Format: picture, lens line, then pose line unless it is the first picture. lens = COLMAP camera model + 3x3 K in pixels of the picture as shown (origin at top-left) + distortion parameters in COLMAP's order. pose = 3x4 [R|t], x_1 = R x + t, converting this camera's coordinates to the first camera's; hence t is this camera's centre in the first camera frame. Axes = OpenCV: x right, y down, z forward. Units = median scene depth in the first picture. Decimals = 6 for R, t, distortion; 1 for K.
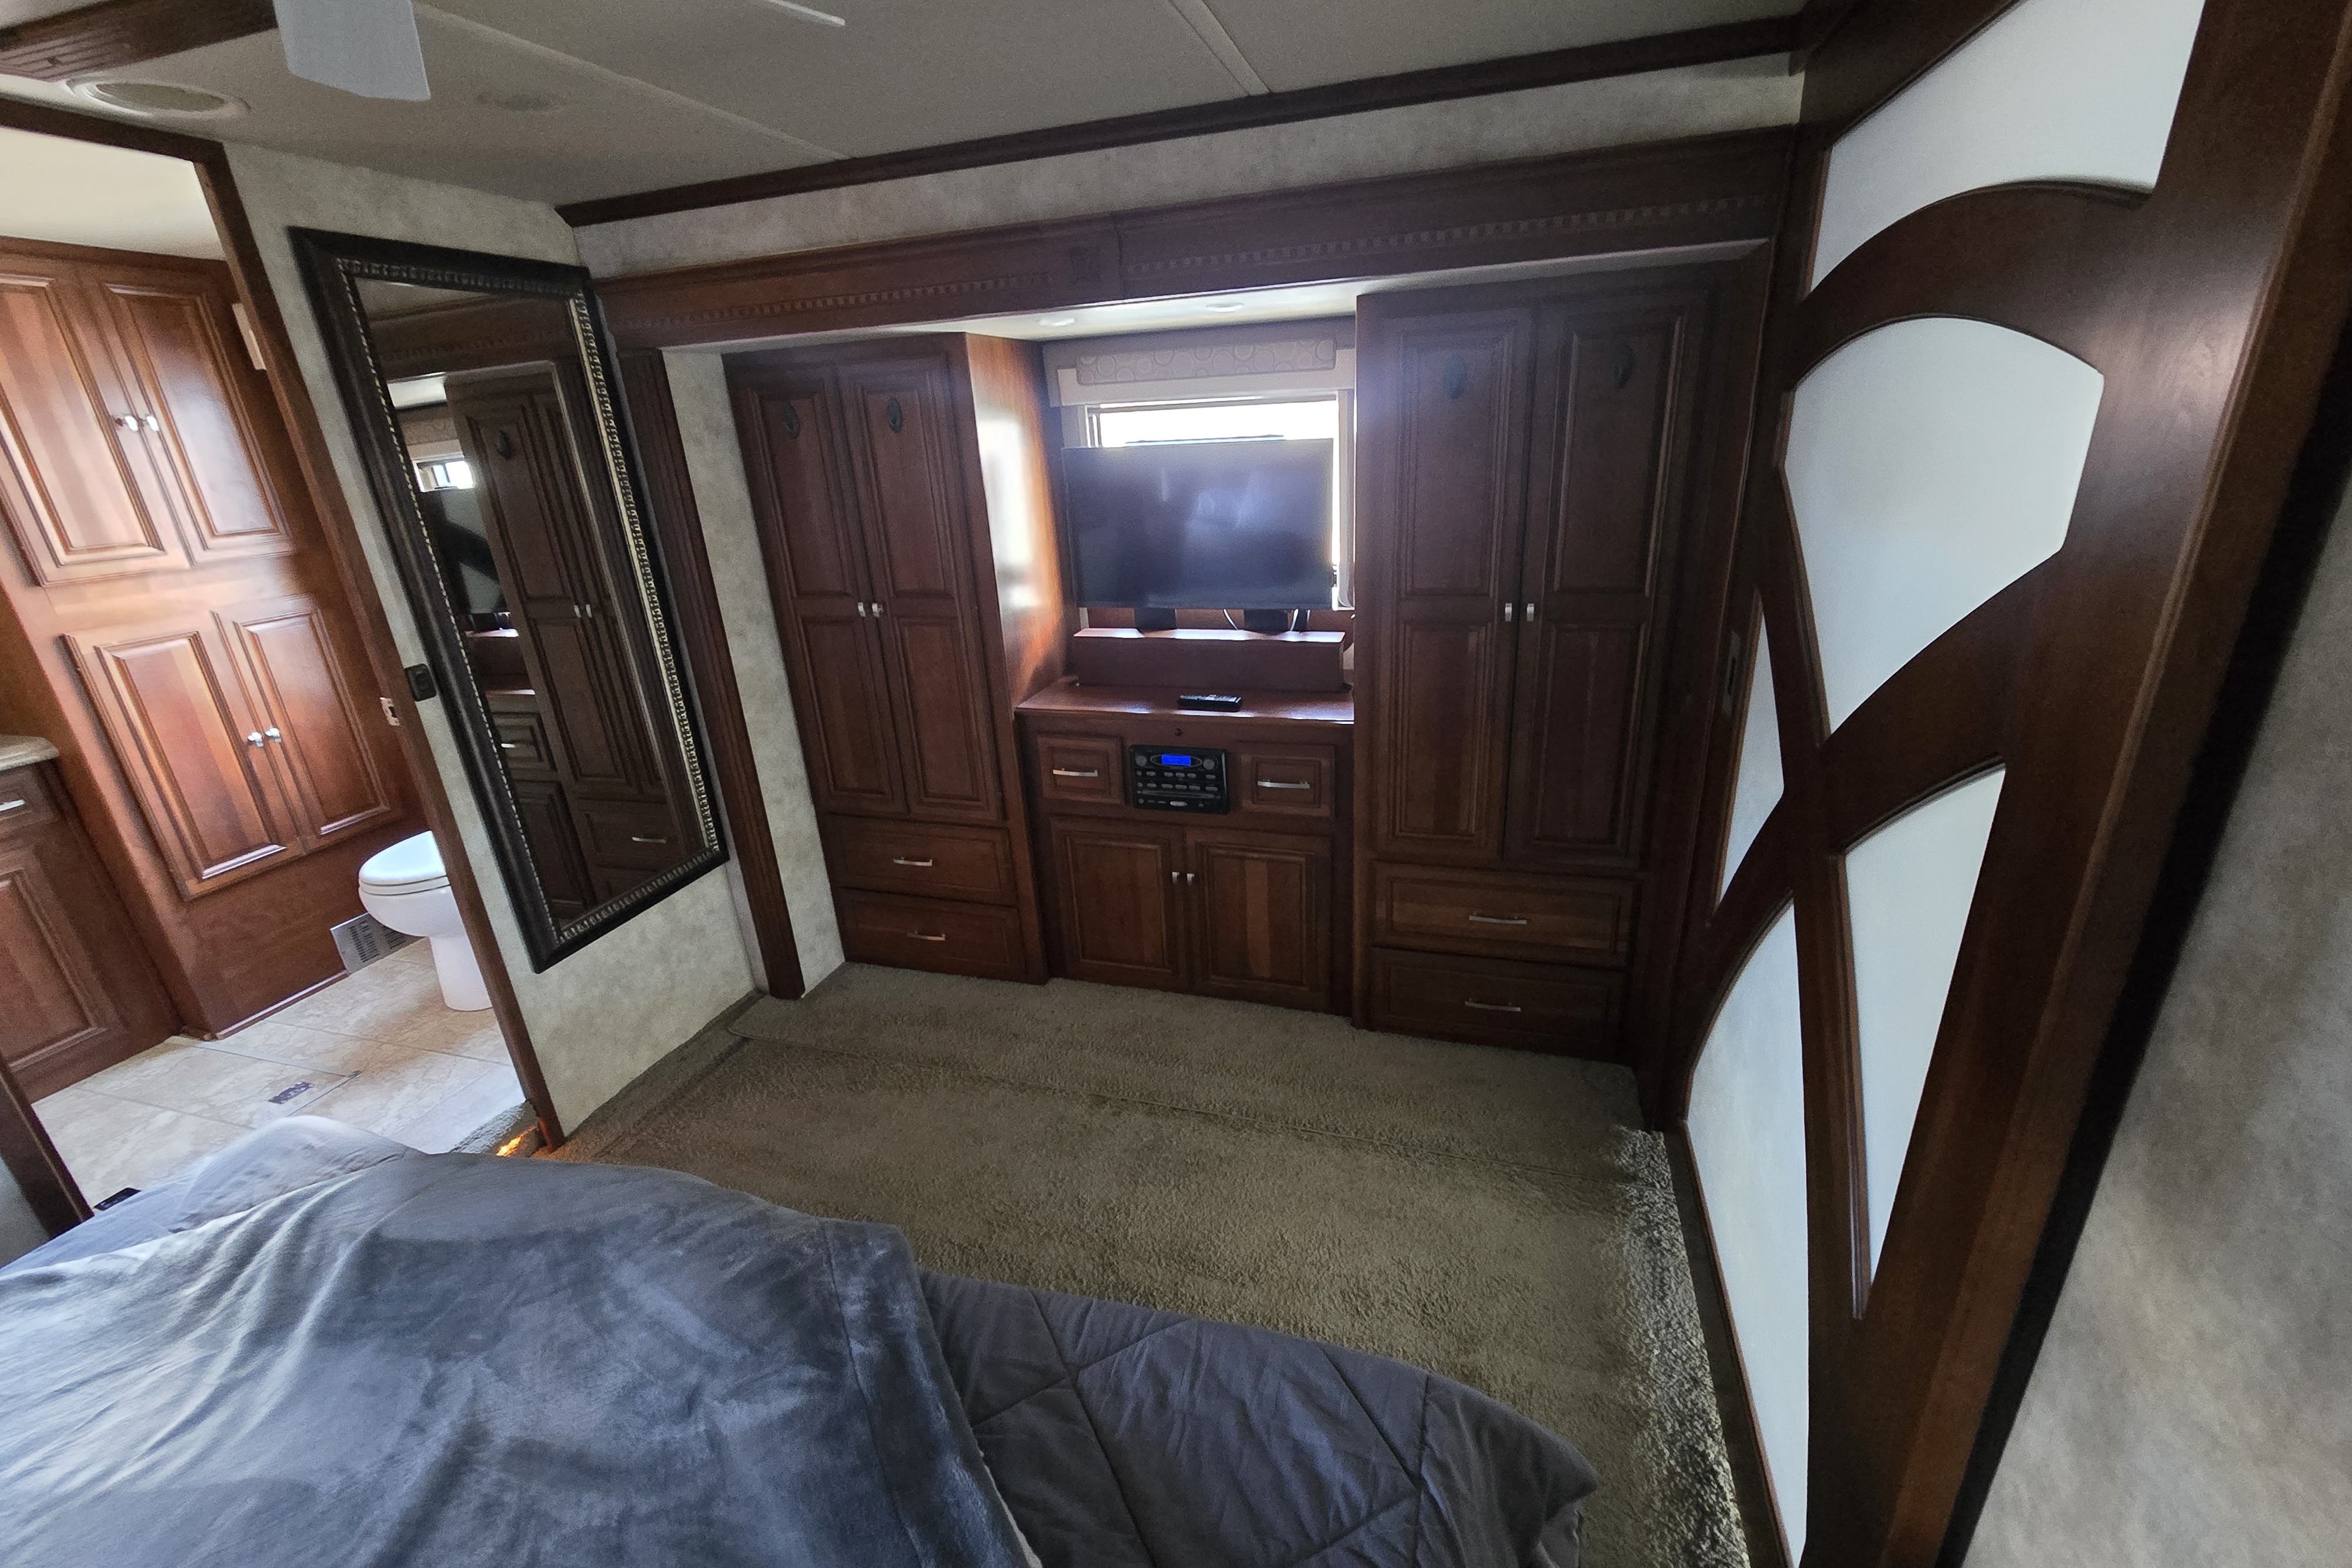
lens RADIAL K [[962.1, 0, 1177.0], [0, 962.1, 775.2], [0, 0, 1]] dist [-0.002949, -0.000100]
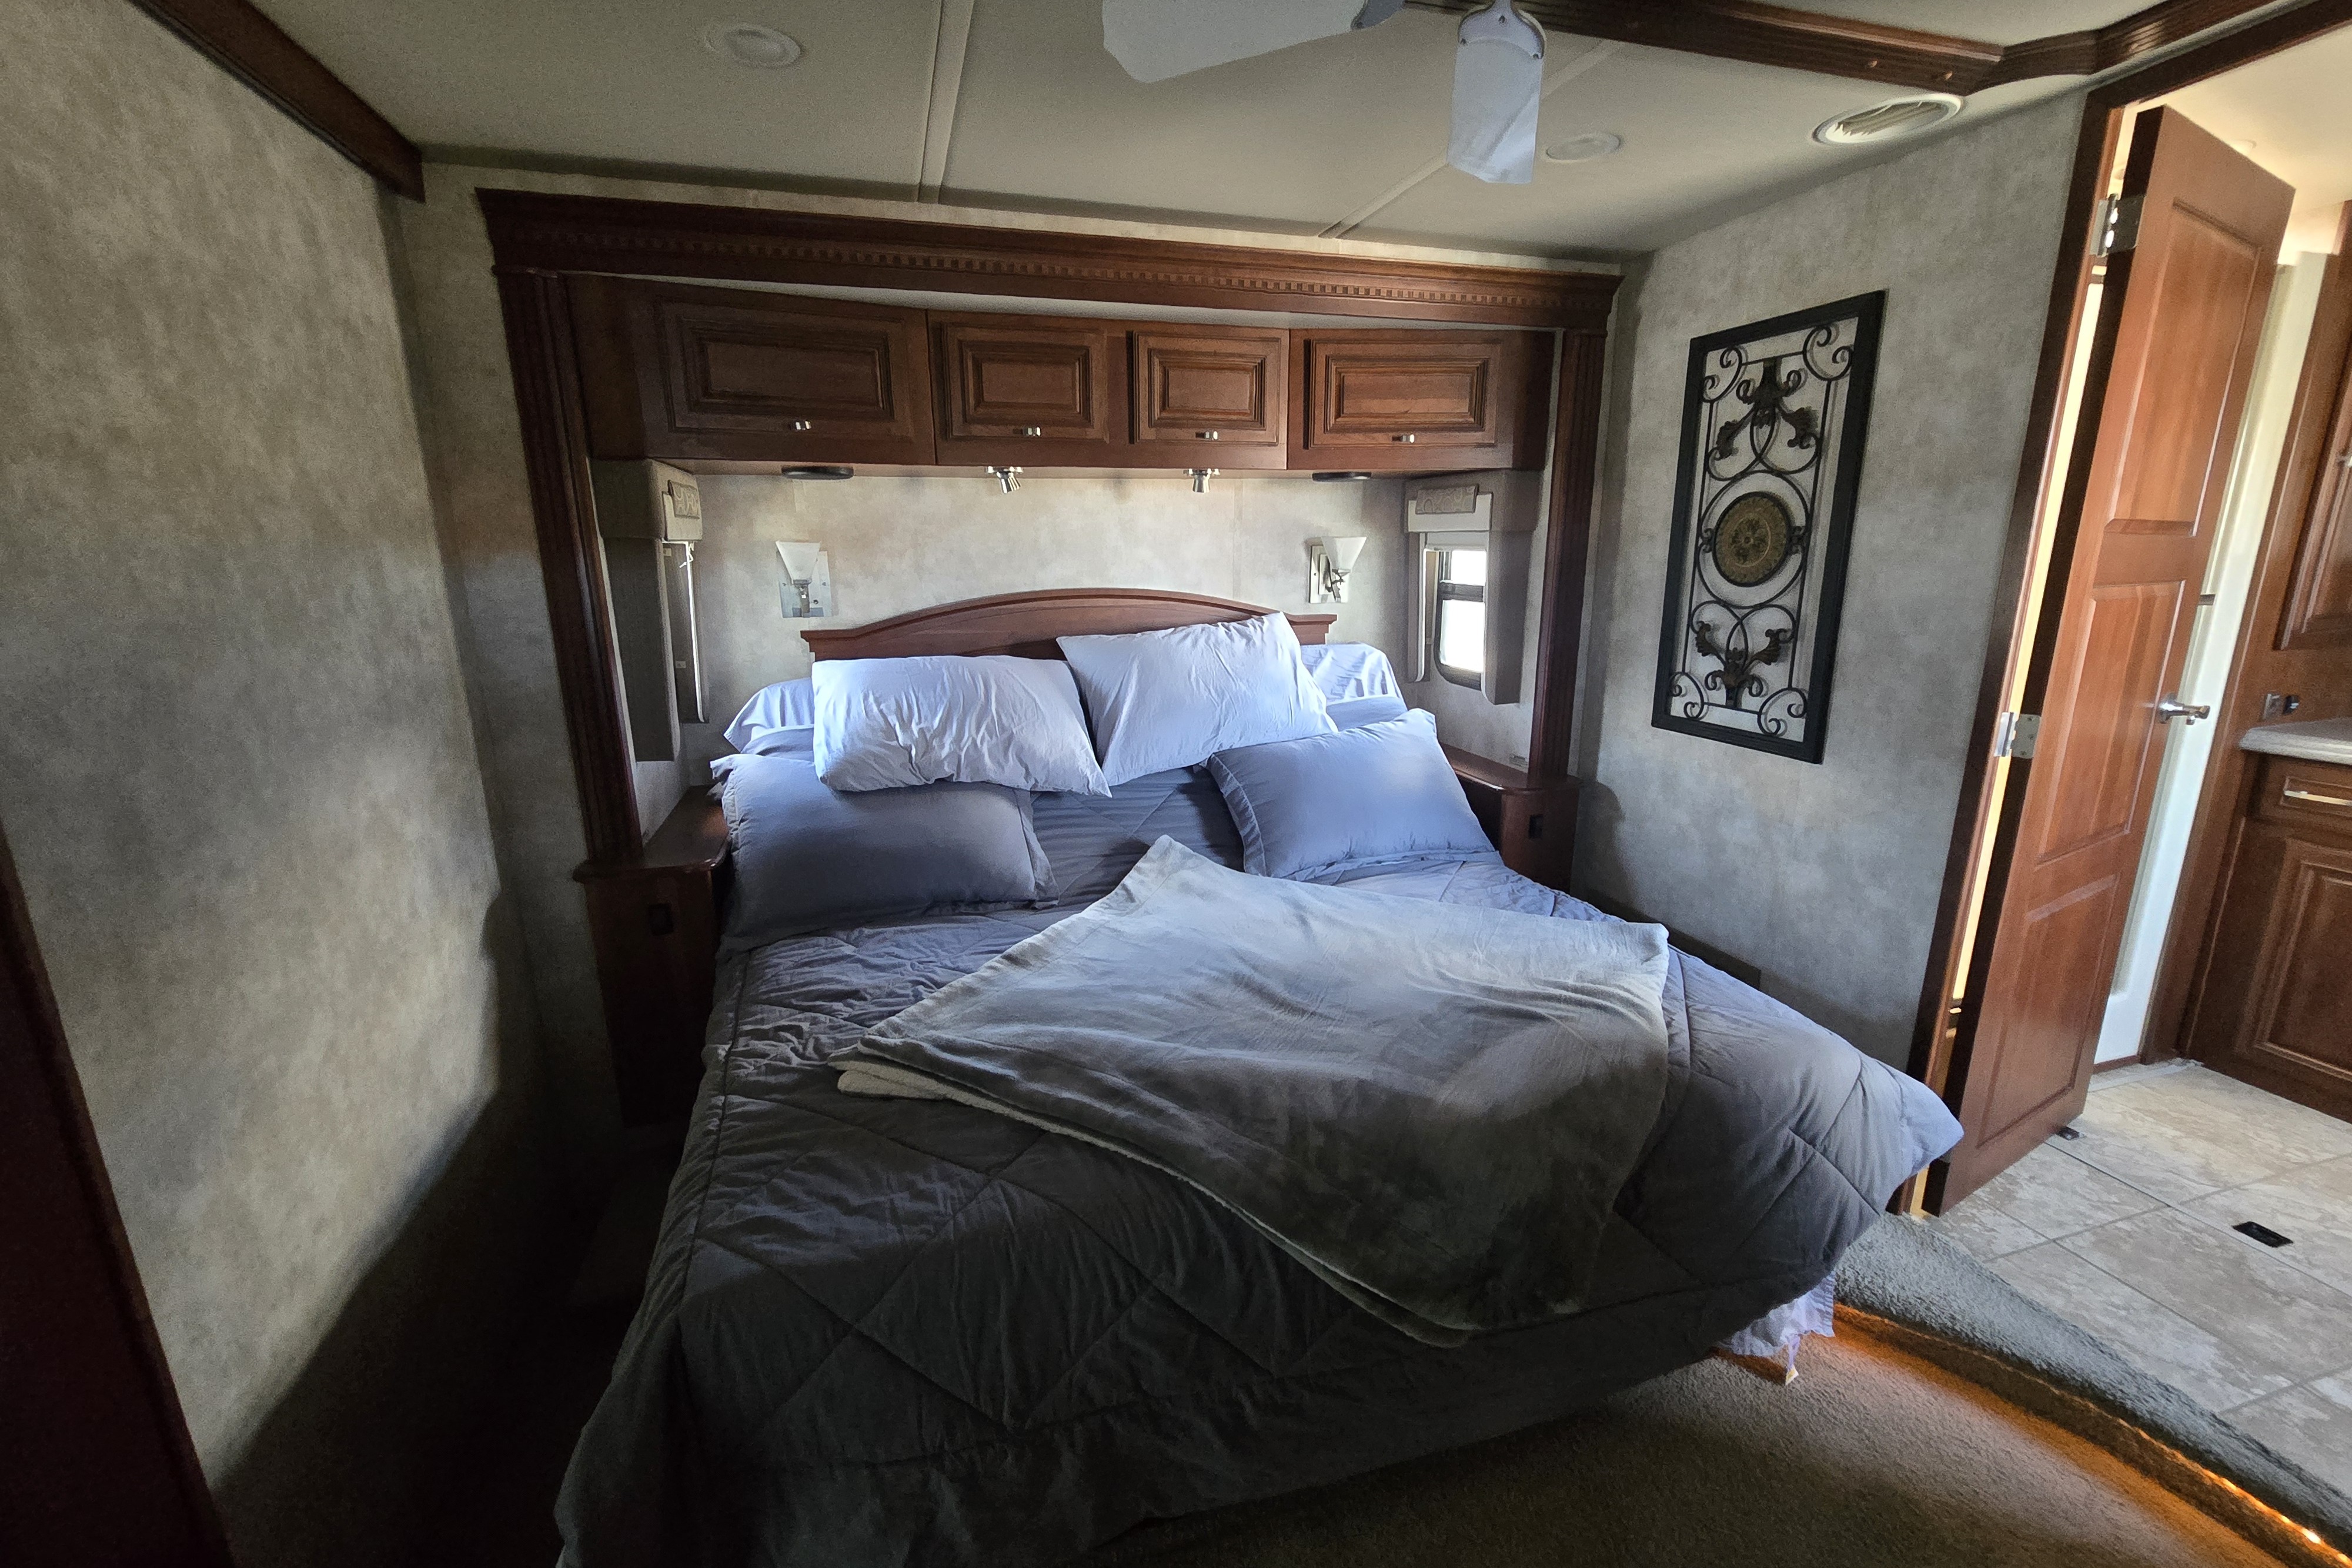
lens RADIAL K [[962.1, 0, 1172.4], [0, 962.1, 767.4], [0, 0, 1]] dist [-0.002949, -0.000100]
pose [[-0.832084, 0.185707, -0.522637, 0.104003], [-0.143037, 0.838564, 0.525691, -0.210402], [0.535889, 0.512175, -0.671193, 0.710333]]
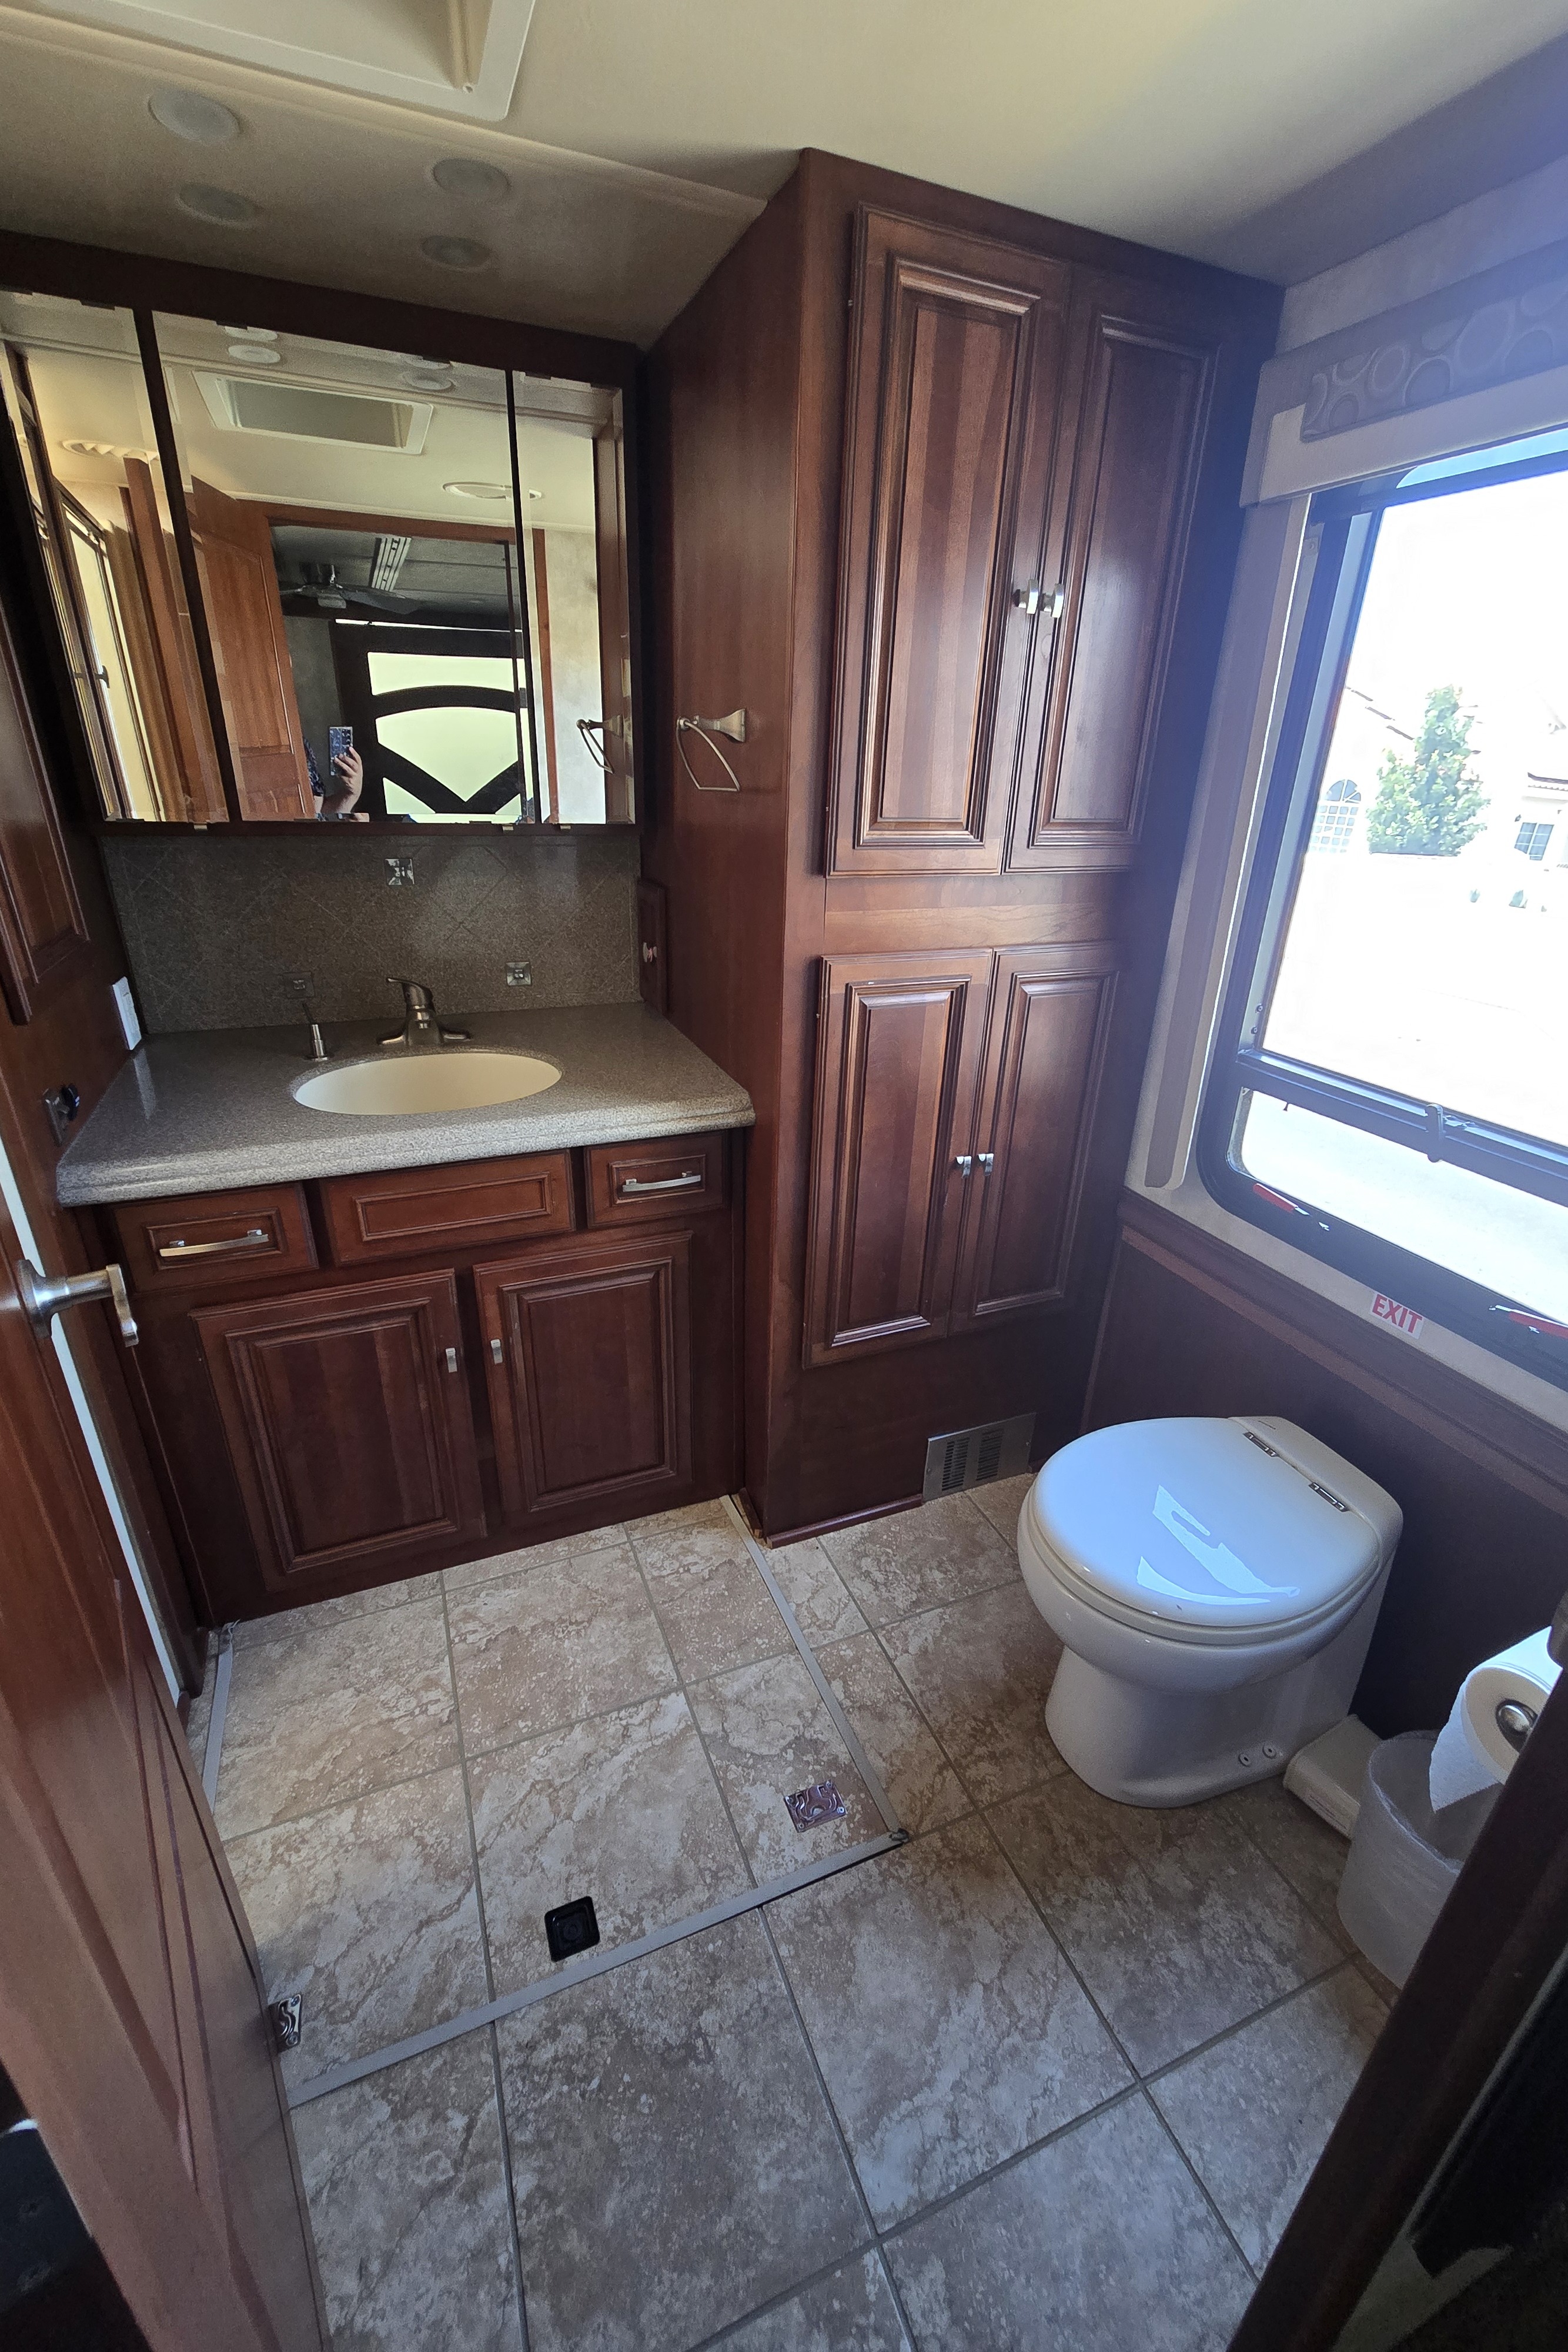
lens RADIAL K [[962.1, 0, 774.7], [0, 962.1, 1176.0], [0, 0, 1]] dist [-0.002949, -0.000100]
pose [[0.626989, 0.370378, -0.685350, -0.676535], [-0.324526, 0.923960, 0.202437, -0.126881], [0.708214, 0.095488, 0.699510, 0.537425]]
